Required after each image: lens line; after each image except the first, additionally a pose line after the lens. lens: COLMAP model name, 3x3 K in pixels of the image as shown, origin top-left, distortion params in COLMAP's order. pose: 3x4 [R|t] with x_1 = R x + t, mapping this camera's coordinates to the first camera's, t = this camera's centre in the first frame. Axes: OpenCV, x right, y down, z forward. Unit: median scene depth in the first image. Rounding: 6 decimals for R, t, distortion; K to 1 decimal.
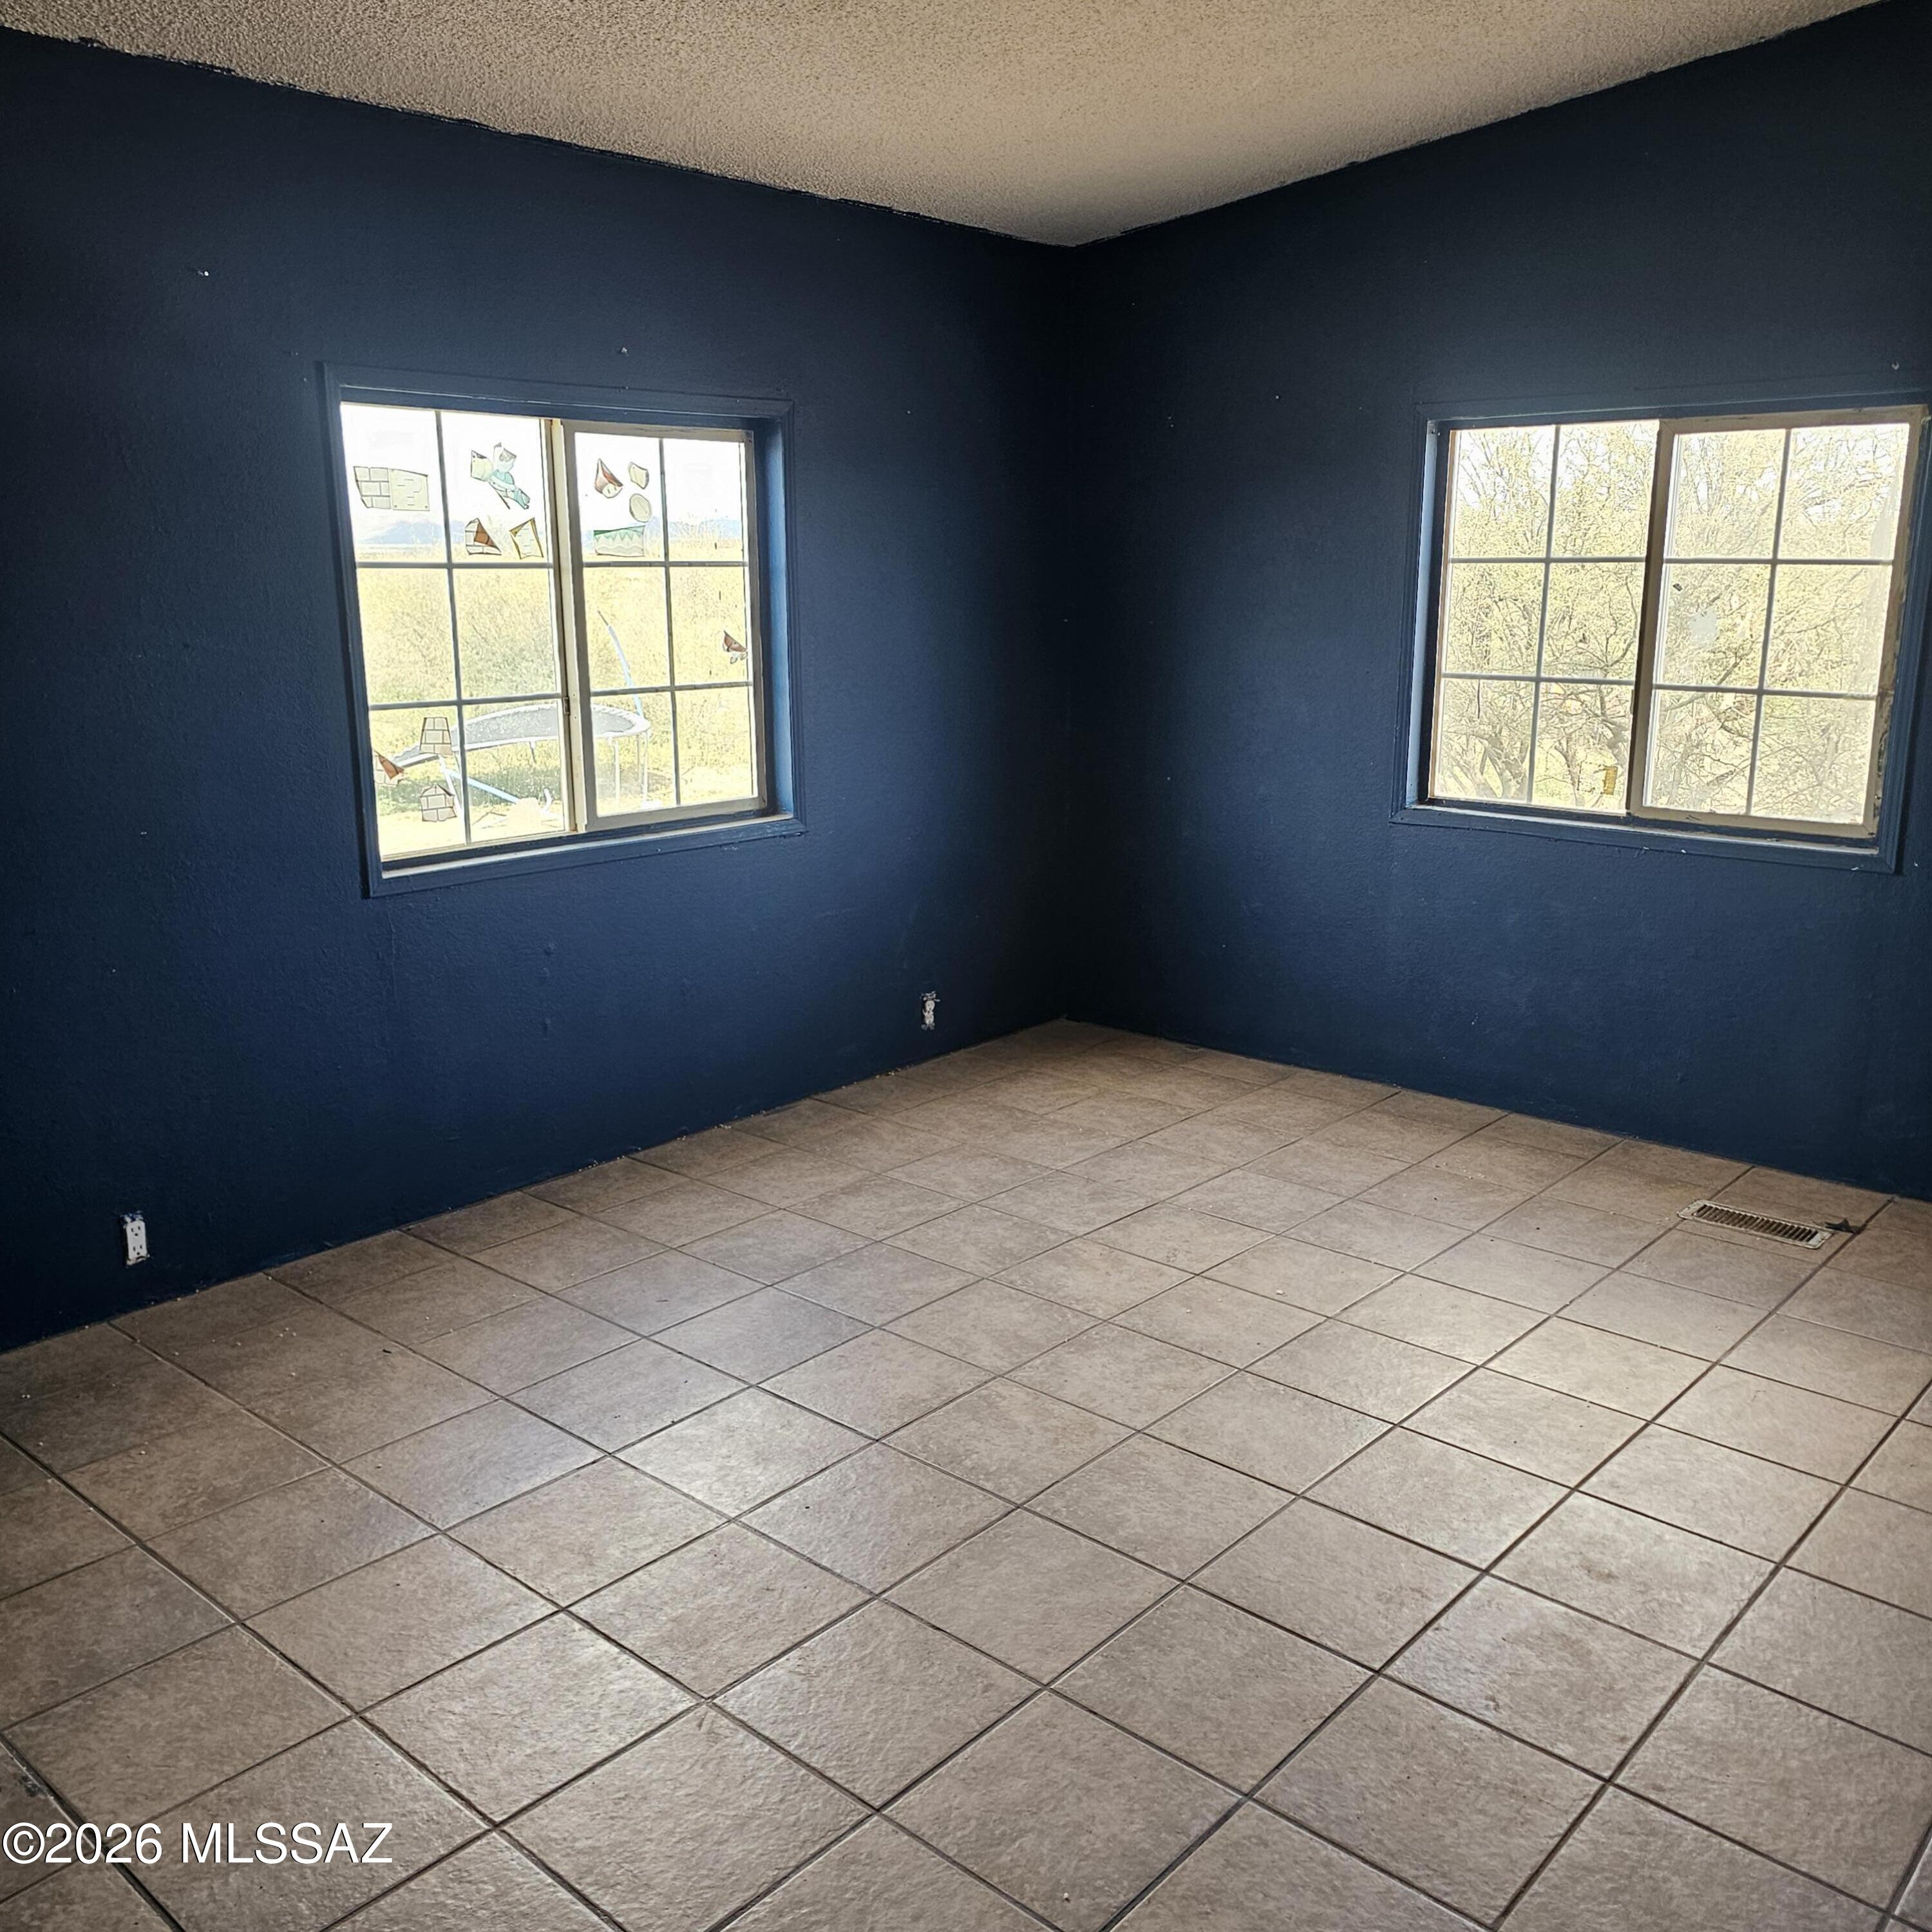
lens RADIAL K [[1715.3, 0, 991.4], [0, 1715.3, 1026.6], [0, 0, 1]] dist [0.013657, -0.002827]
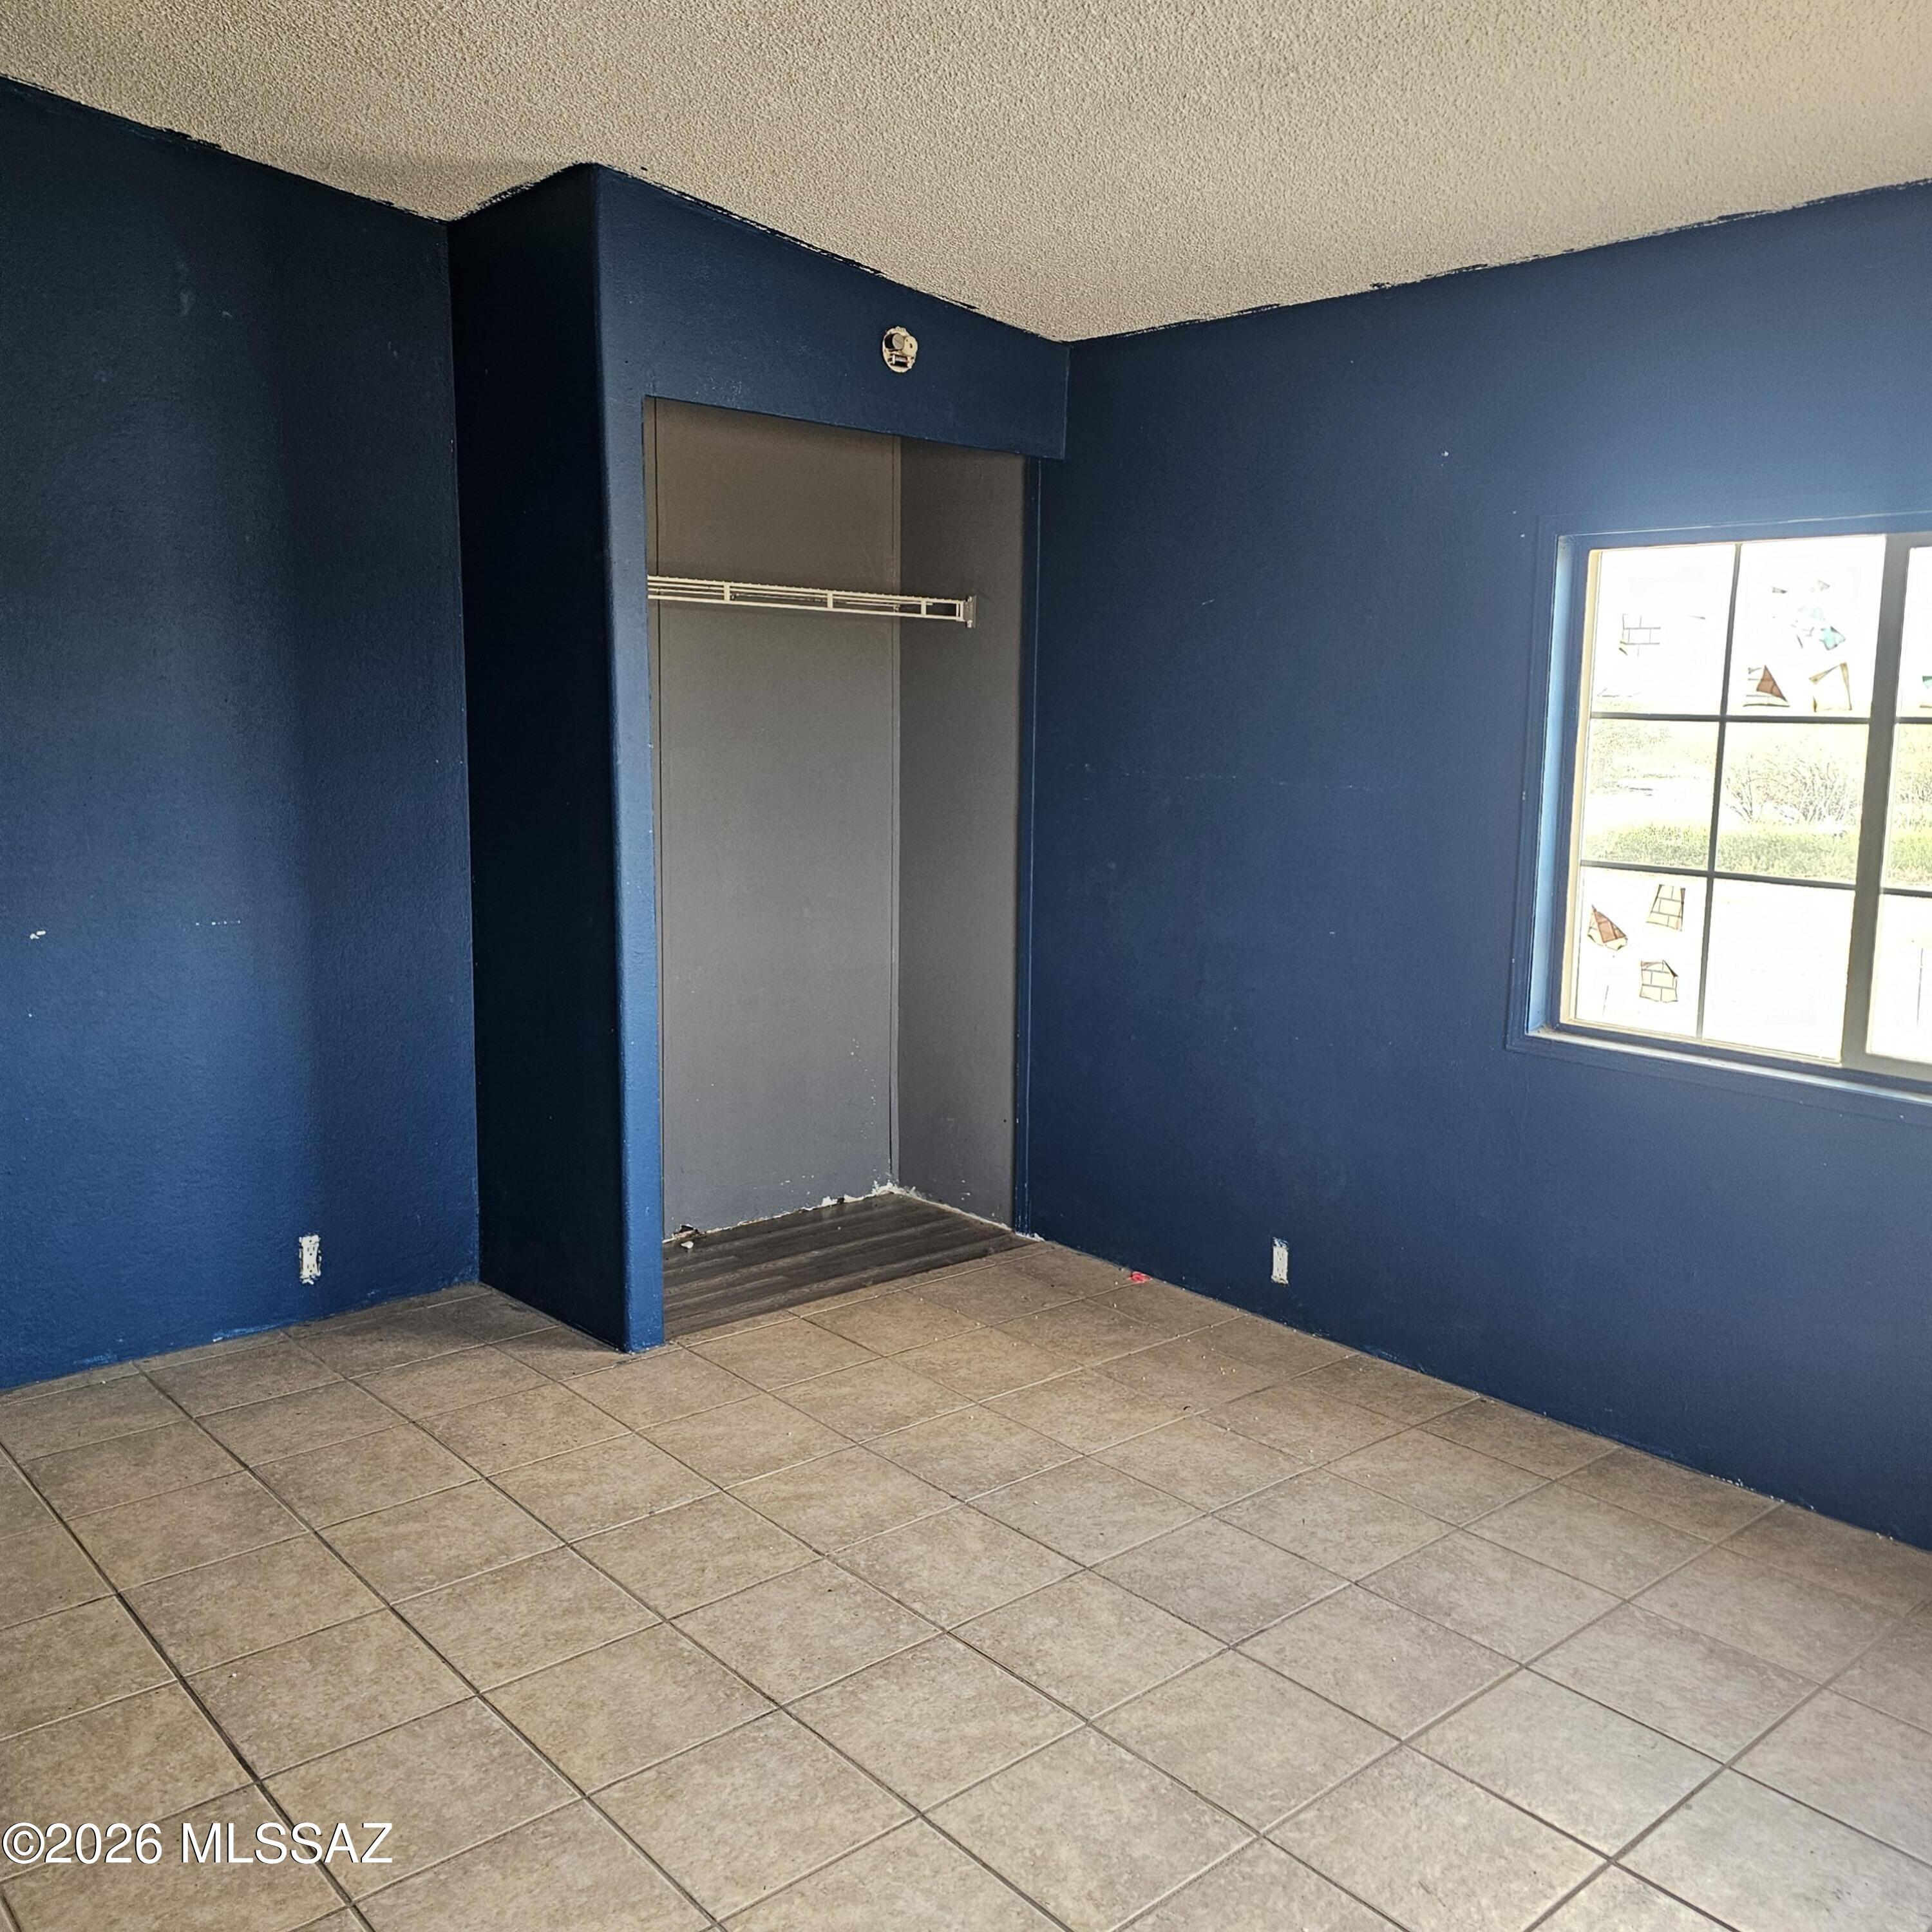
lens RADIAL K [[1716.2, 0, 966.0], [0, 1716.2, 966.0], [0, 0, 1]] dist [0.014187, 0.008042]
pose [[-0.139865, 0.149140, -0.978874, 0.606401], [-0.276523, 0.943375, 0.183242, -0.207385], [0.950775, 0.296311, -0.090704, 0.765472]]
